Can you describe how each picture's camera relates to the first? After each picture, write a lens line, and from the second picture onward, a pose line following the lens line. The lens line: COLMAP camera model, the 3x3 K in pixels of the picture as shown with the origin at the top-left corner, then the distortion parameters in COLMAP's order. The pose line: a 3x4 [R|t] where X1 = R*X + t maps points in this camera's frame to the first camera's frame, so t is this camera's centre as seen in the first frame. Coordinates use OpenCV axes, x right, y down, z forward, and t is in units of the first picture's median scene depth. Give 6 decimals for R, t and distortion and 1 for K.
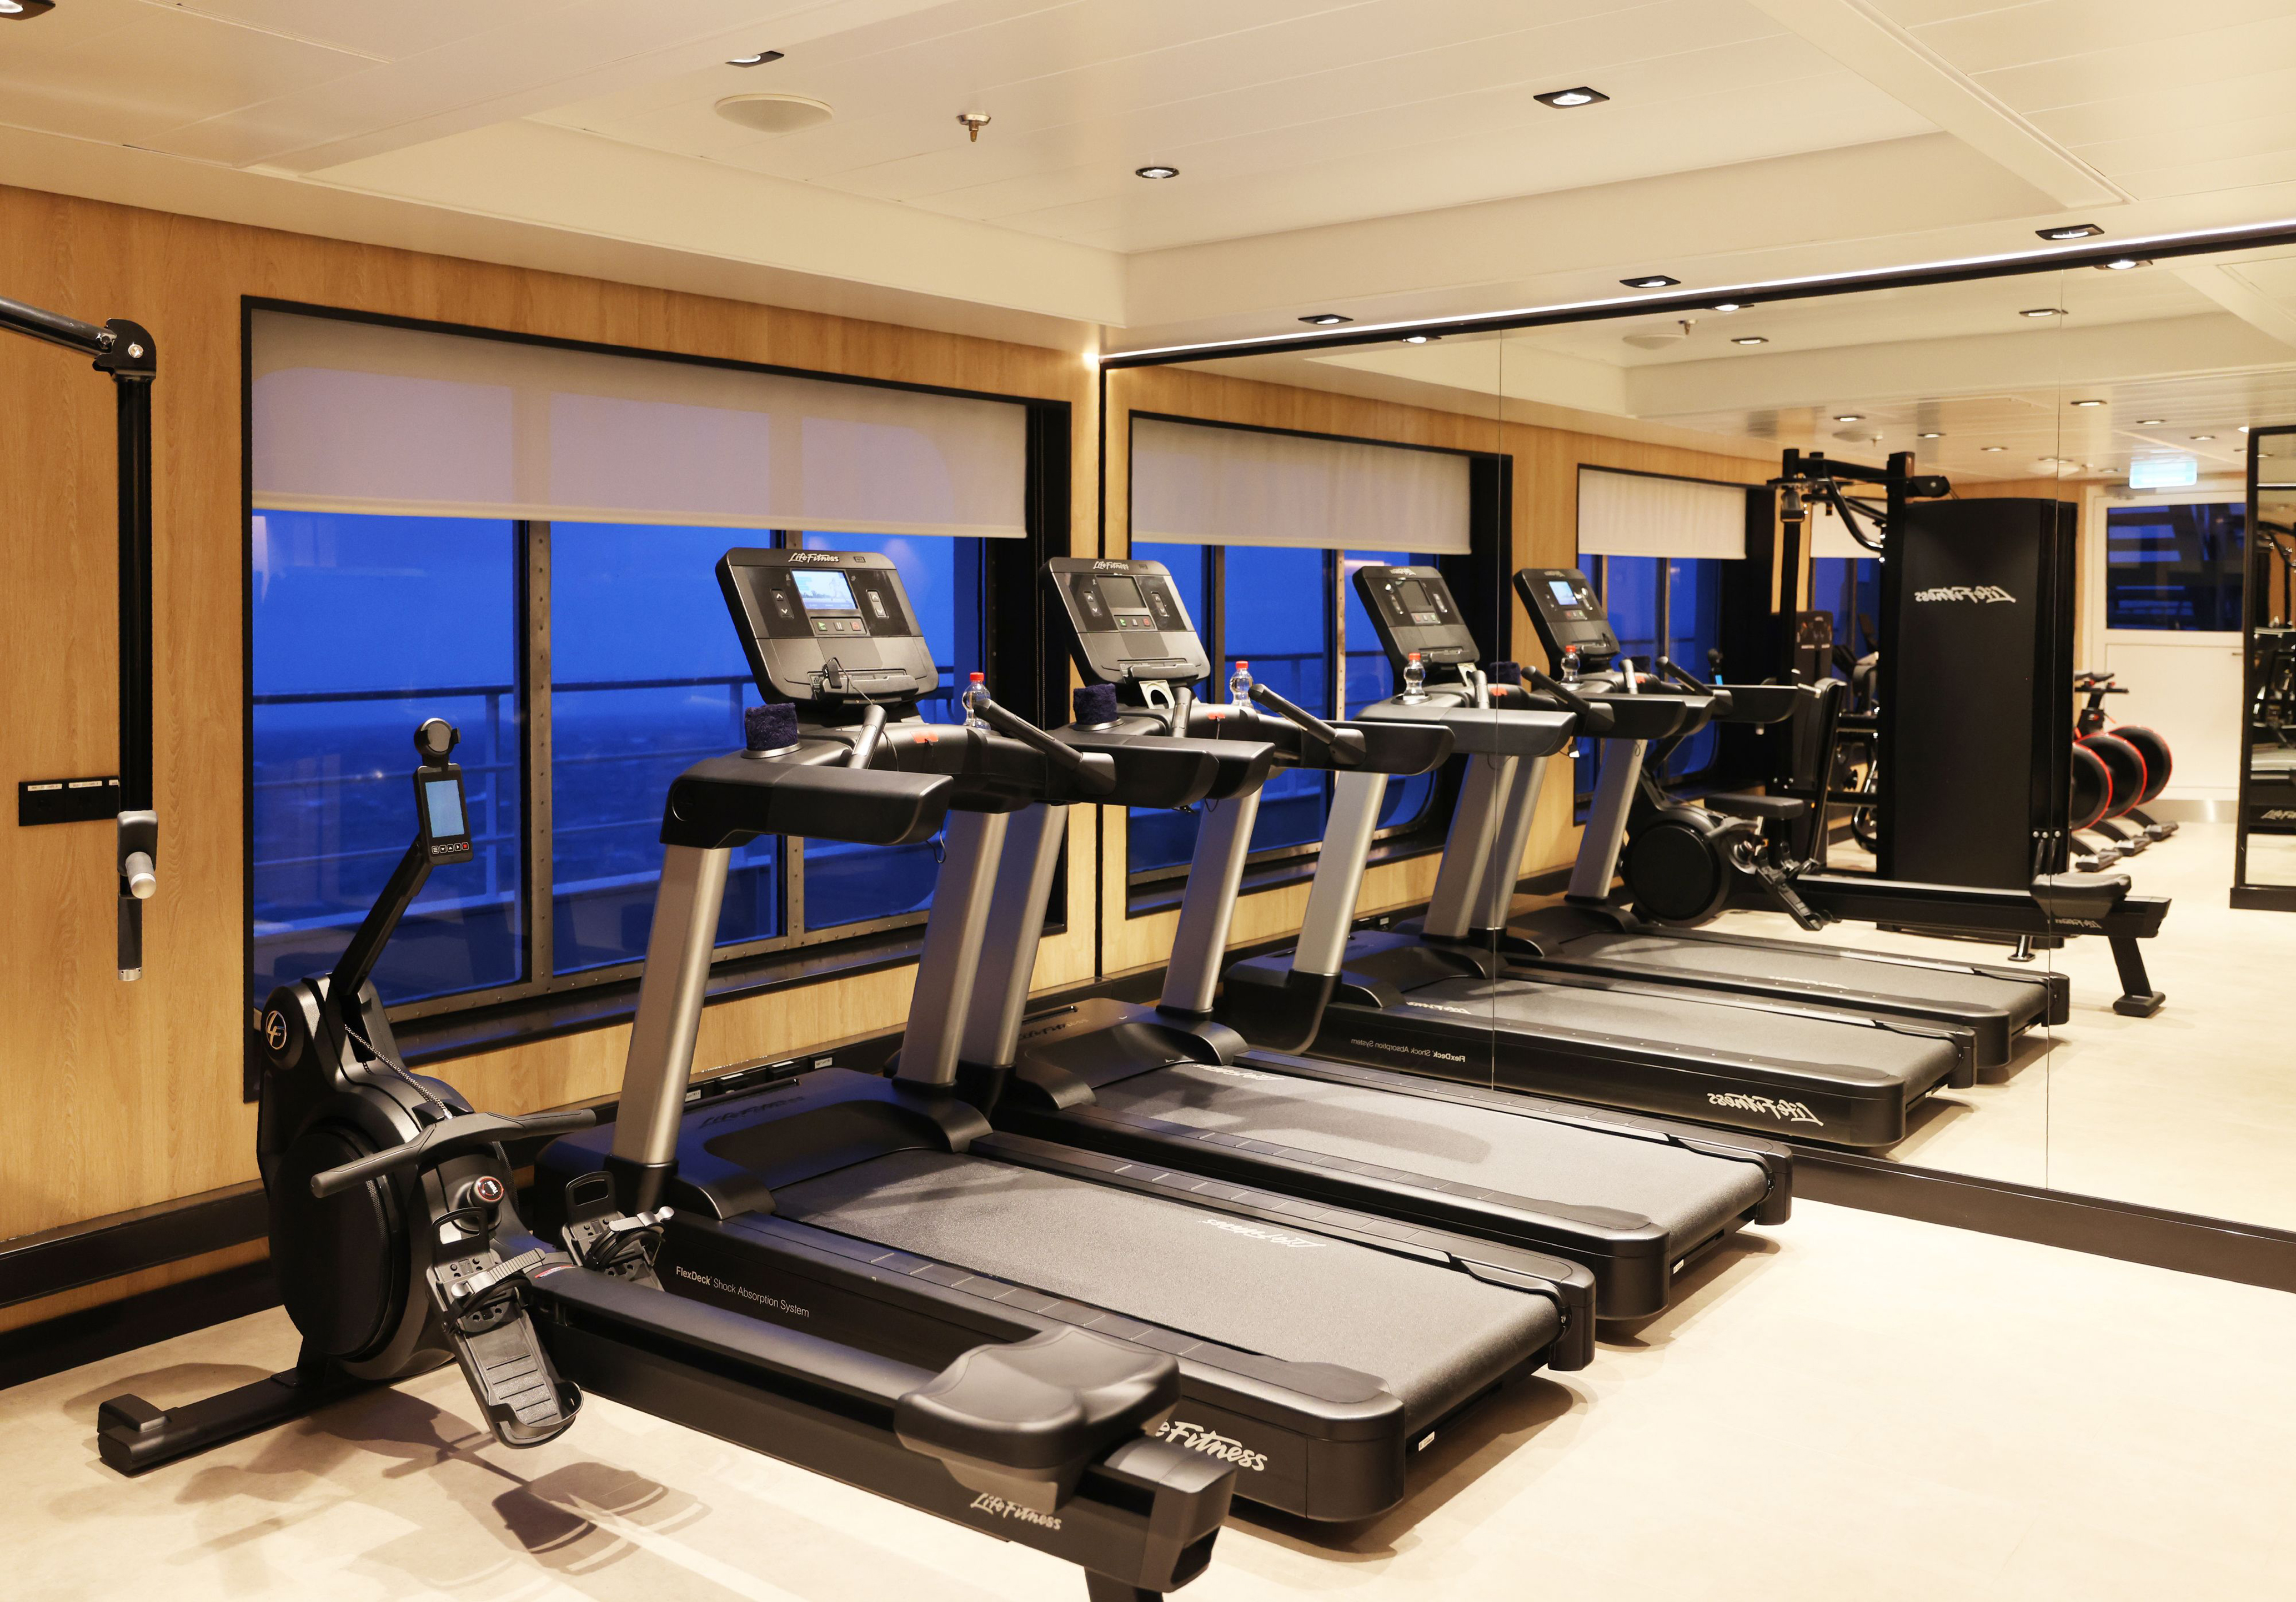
lens RADIAL K [[1905.7, 0, 1148.0], [0, 1905.7, 801.0], [0, 0, 1]] dist [0.036903, -0.003311]
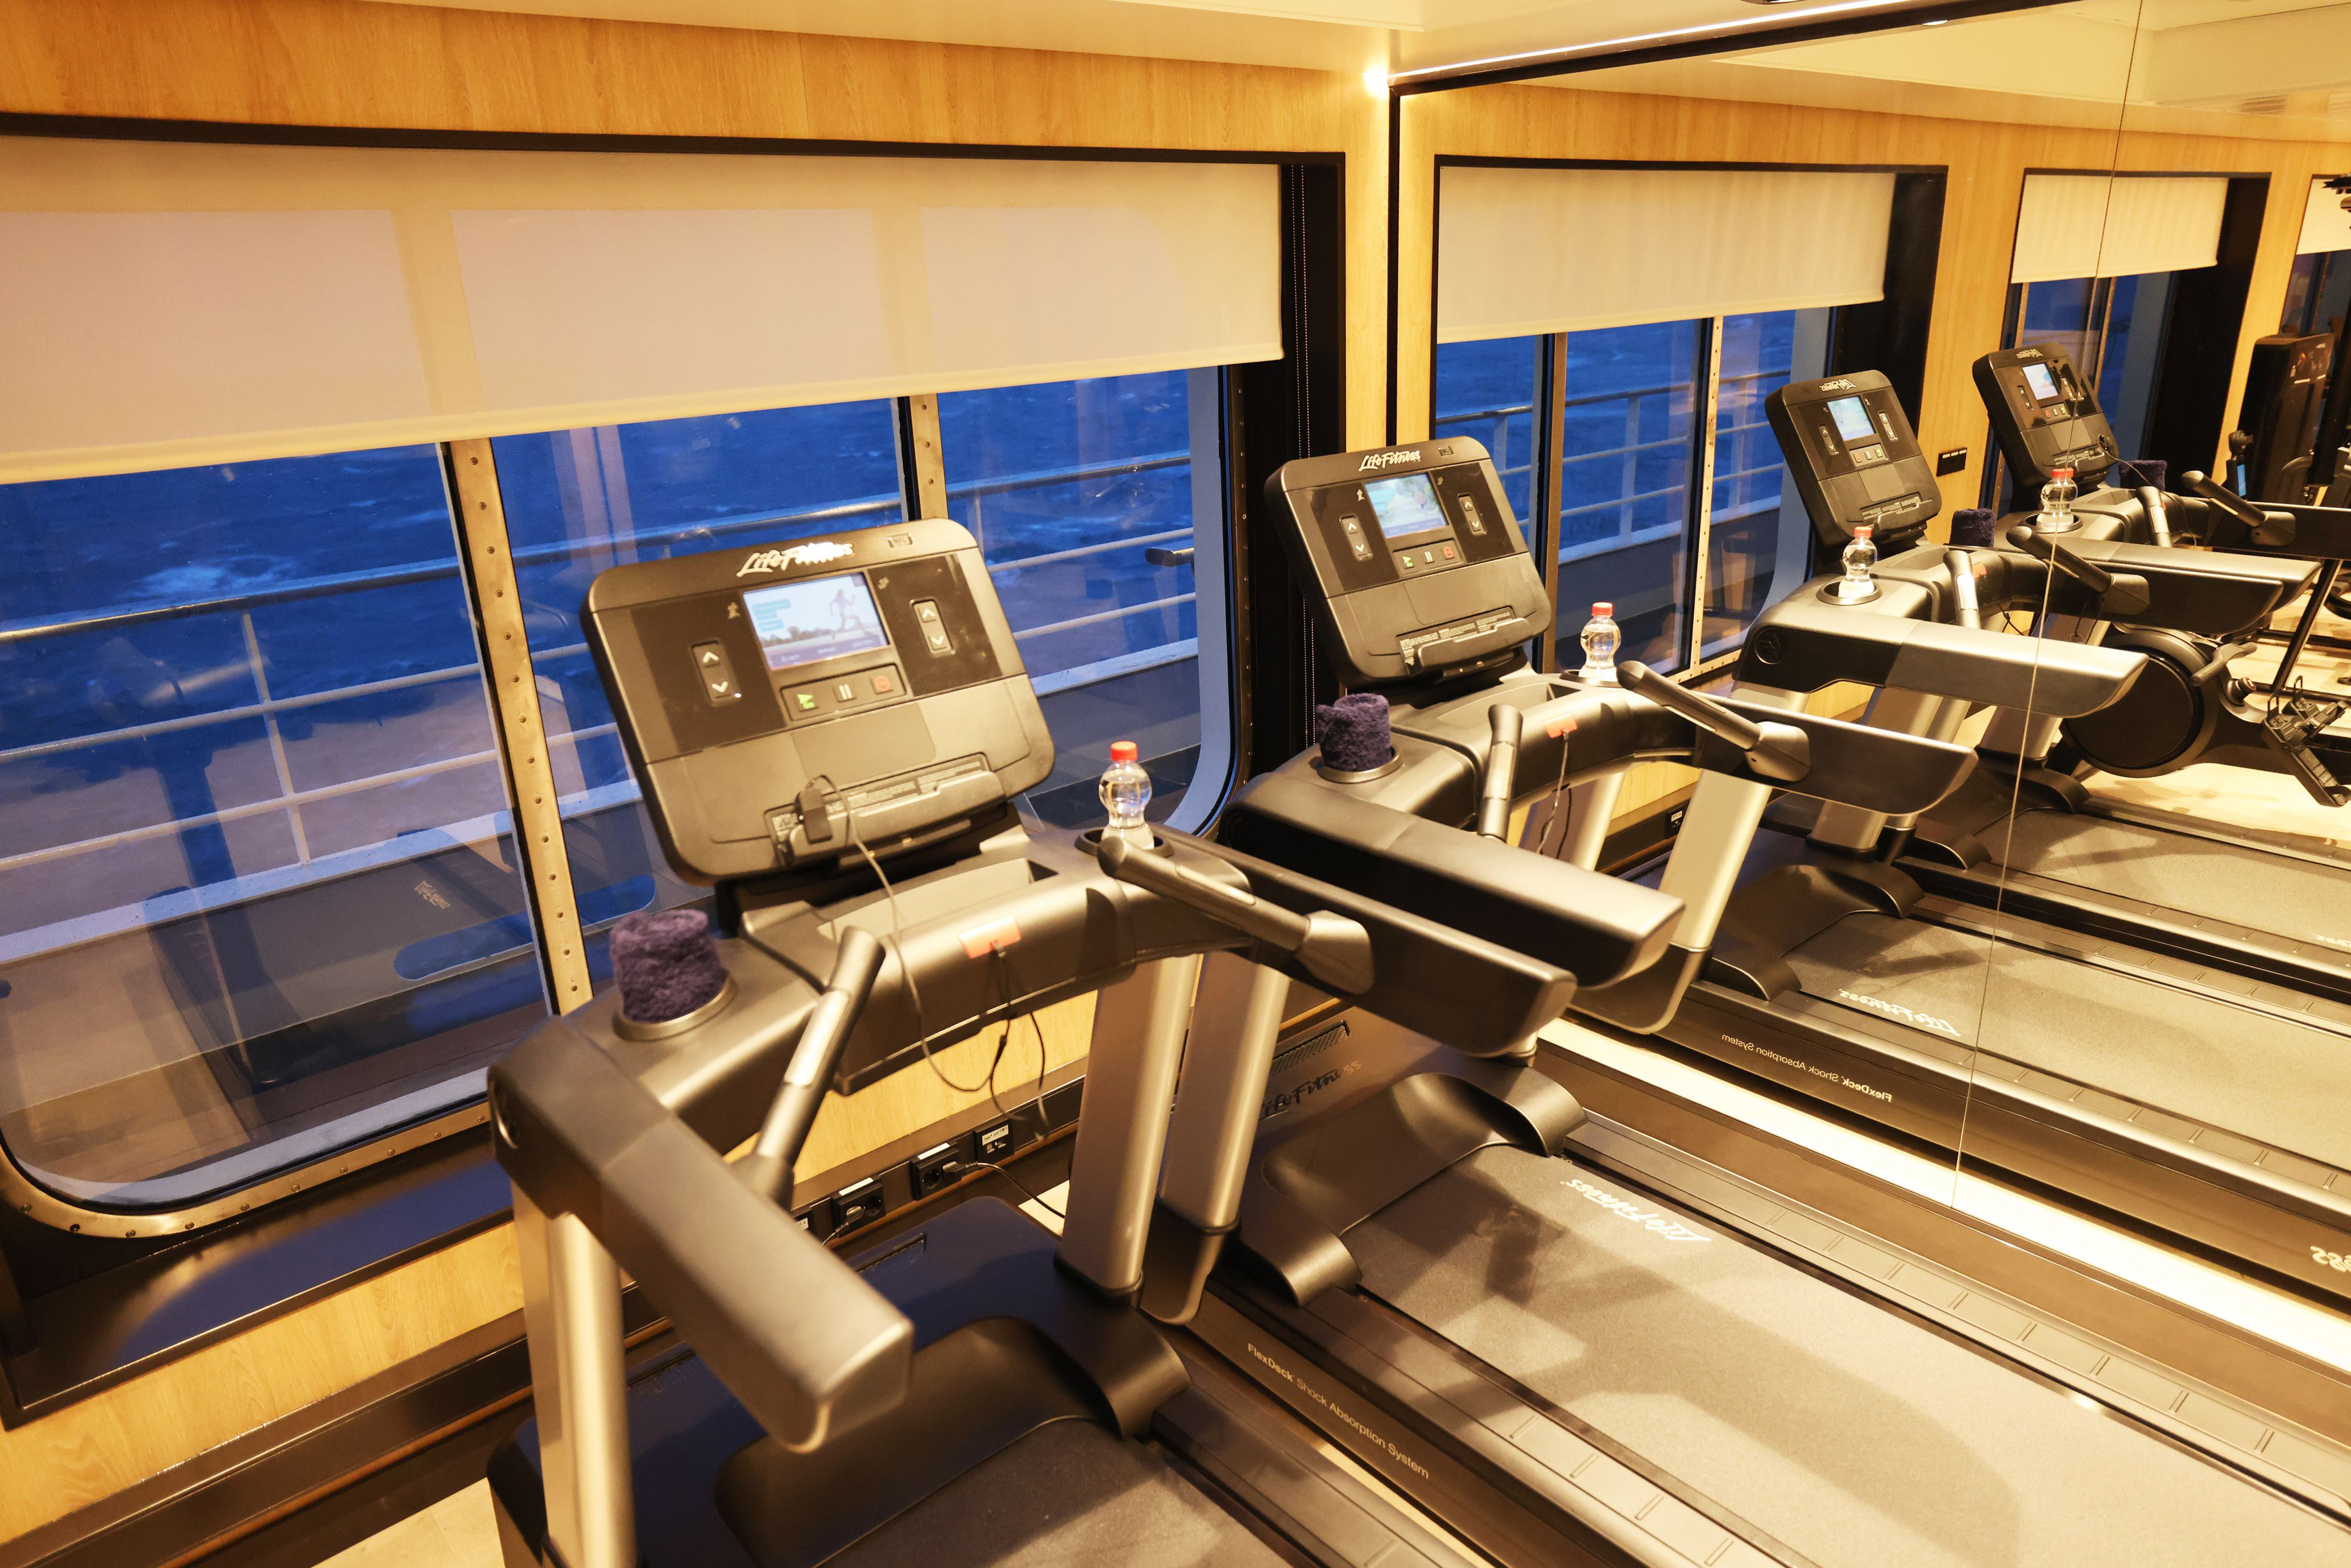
lens RADIAL K [[1513.1, 0, 1195.7], [0, 1513.1, 760.8], [0, 0, 1]] dist [-0.002136, 0.000156]
pose [[0.984814, 0.022831, -0.172105, 0.004019], [0.014867, 0.976584, 0.214623, -0.132444], [0.172975, -0.213923, 0.961414, 0.503968]]
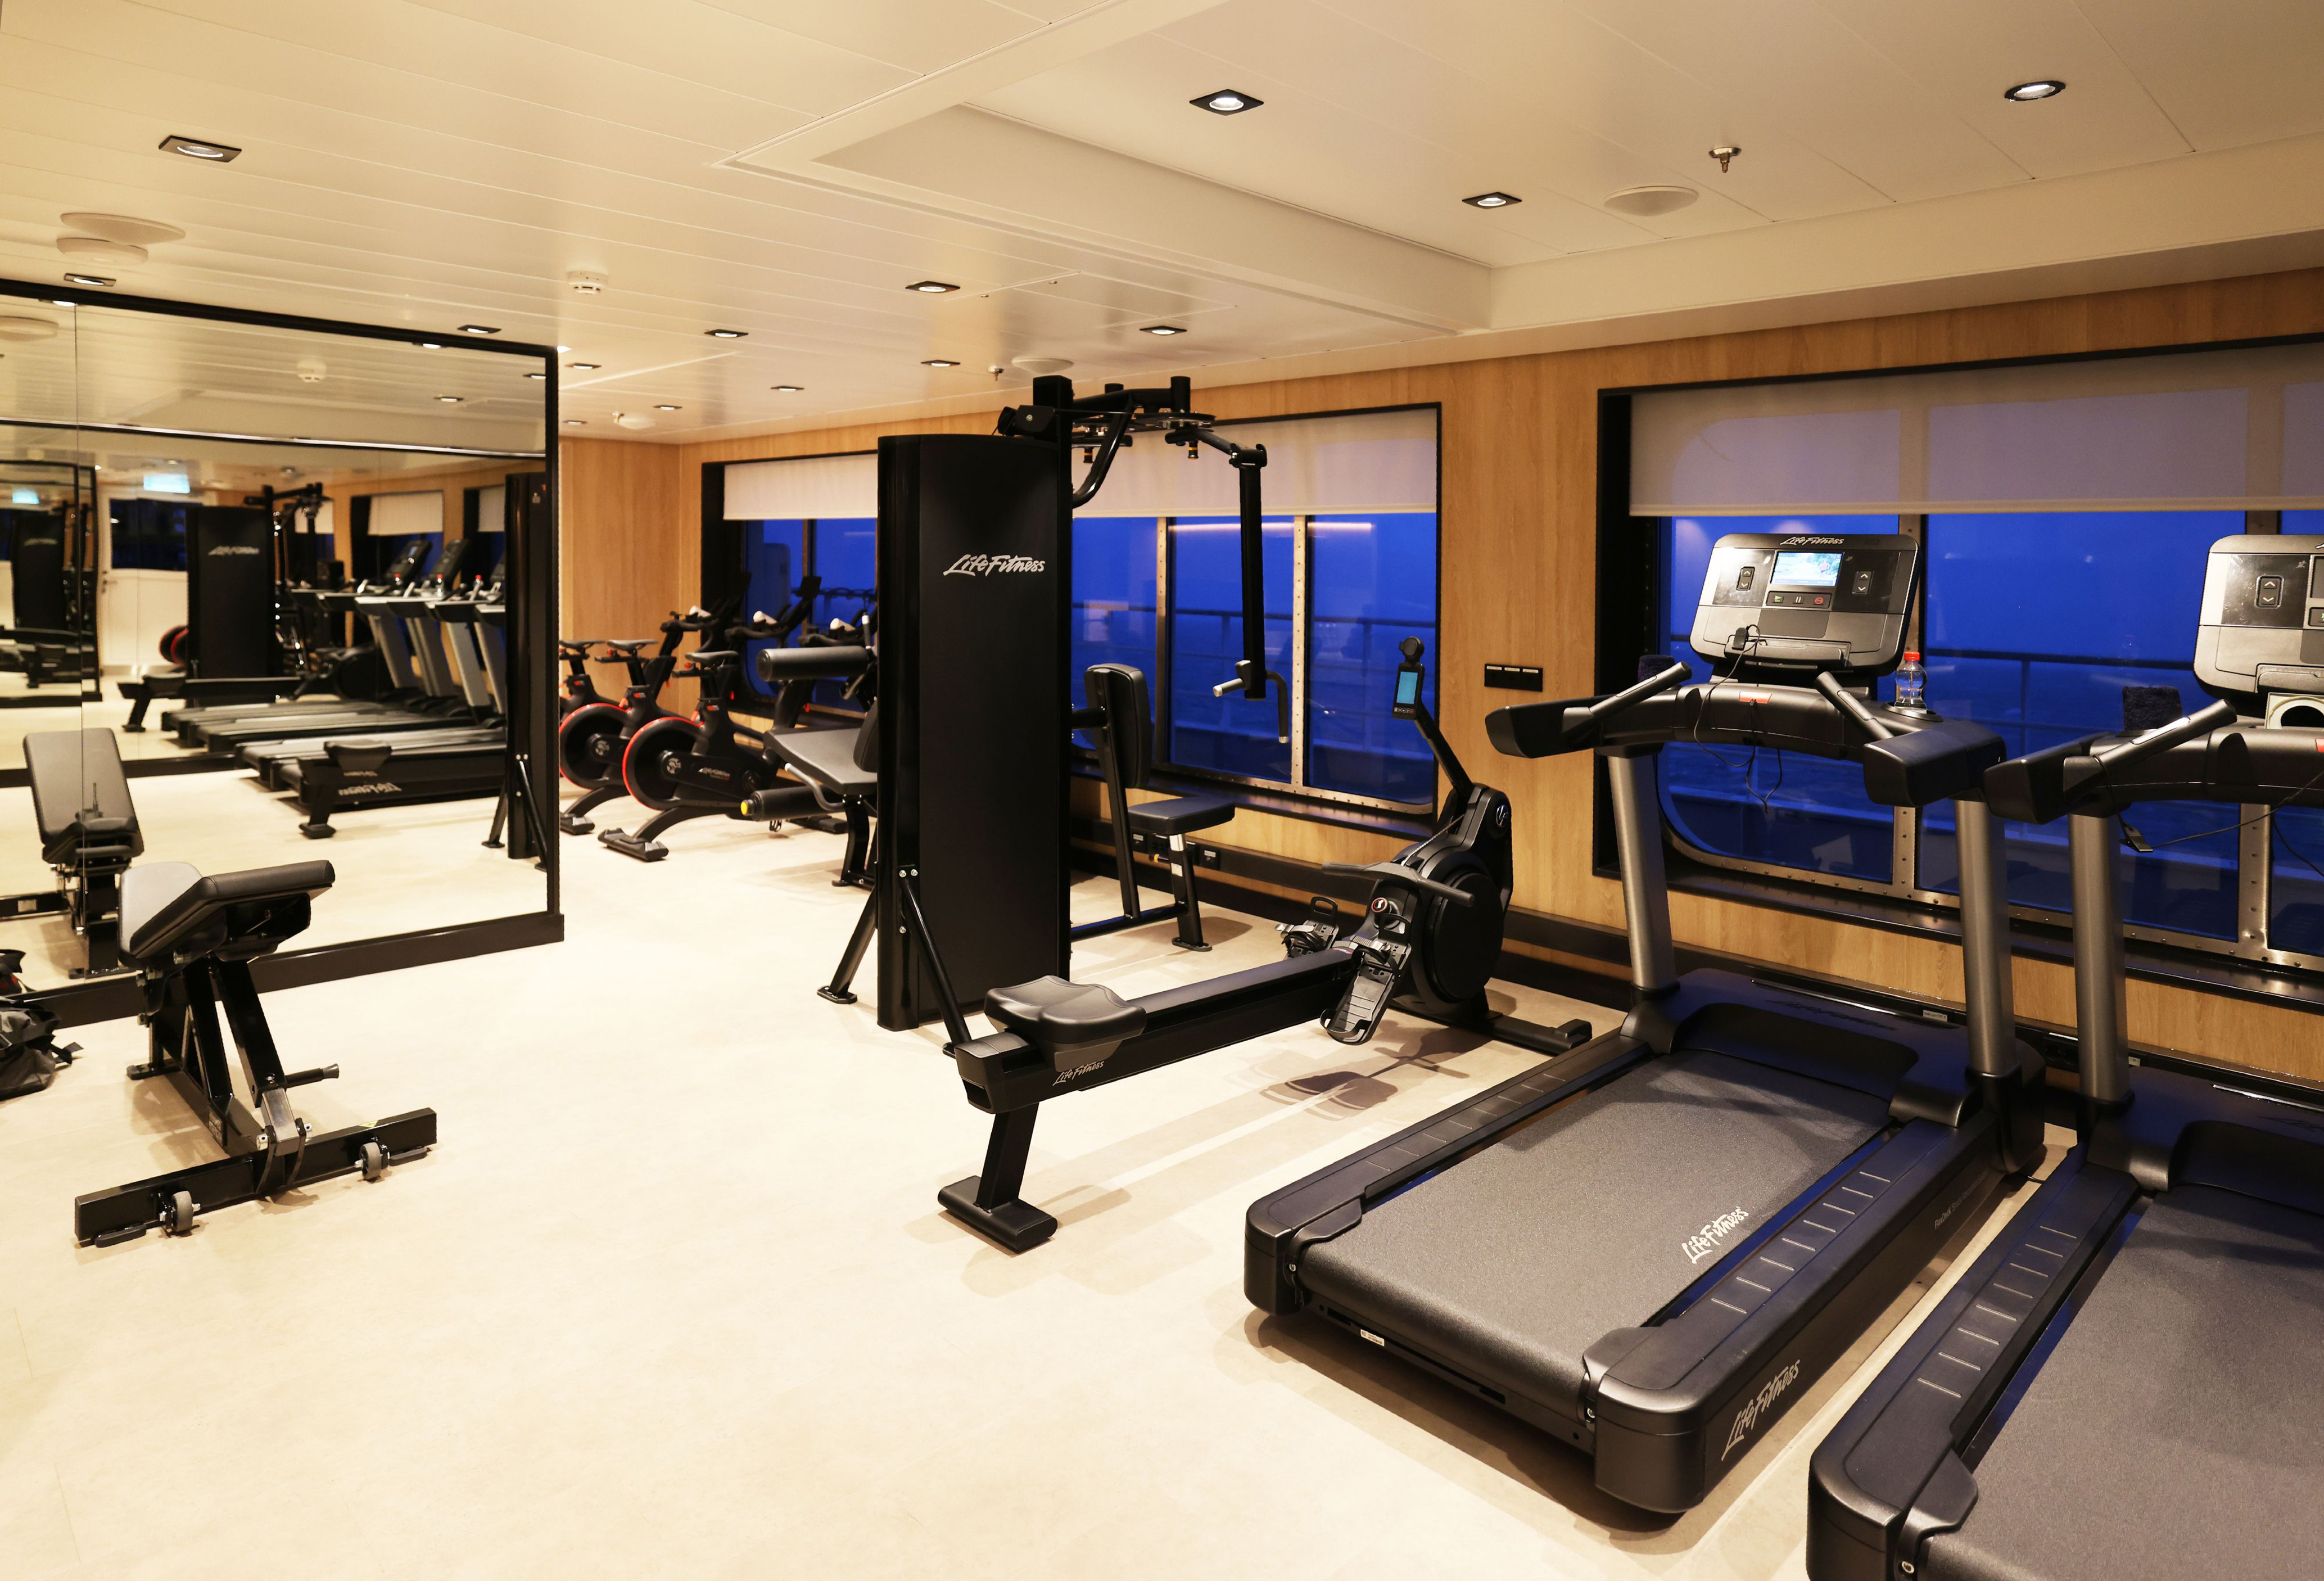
lens RADIAL K [[1367.0, 0, 1160.6], [0, 1367.0, 711.6], [0, 0, 1]] dist [0.000827, 0.000821]
pose [[-0.124966, 0.109403, -0.986111, 0.578181], [-0.122766, 0.984559, 0.124789, -0.066459], [0.984537, 0.136655, -0.109605, 0.591551]]
